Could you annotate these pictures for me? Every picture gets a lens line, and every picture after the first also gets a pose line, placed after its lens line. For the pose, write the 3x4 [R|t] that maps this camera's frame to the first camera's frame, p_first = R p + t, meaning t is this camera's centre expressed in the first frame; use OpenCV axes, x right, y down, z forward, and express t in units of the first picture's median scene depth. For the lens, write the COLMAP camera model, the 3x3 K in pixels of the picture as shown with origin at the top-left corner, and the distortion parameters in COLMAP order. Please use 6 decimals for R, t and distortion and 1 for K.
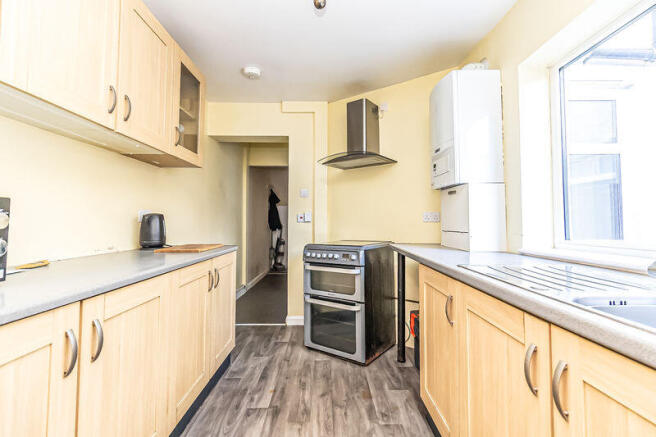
lens RADIAL K [[299.6, 0, 327.6], [0, 299.6, 218.2], [0, 0, 1]] dist [0.001254, -0.000444]
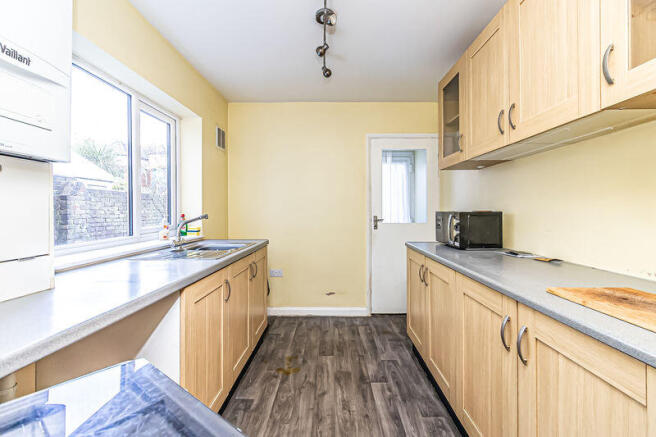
lens RADIAL K [[299.6, 0, 328.3], [0, 299.6, 215.5], [0, 0, 1]] dist [0.001254, -0.000444]
pose [[-0.999731, -0.008412, 0.021631, -0.048863], [-0.008647, 0.999904, -0.010828, -0.007779], [-0.021537, -0.011012, -0.999707, 2.061740]]
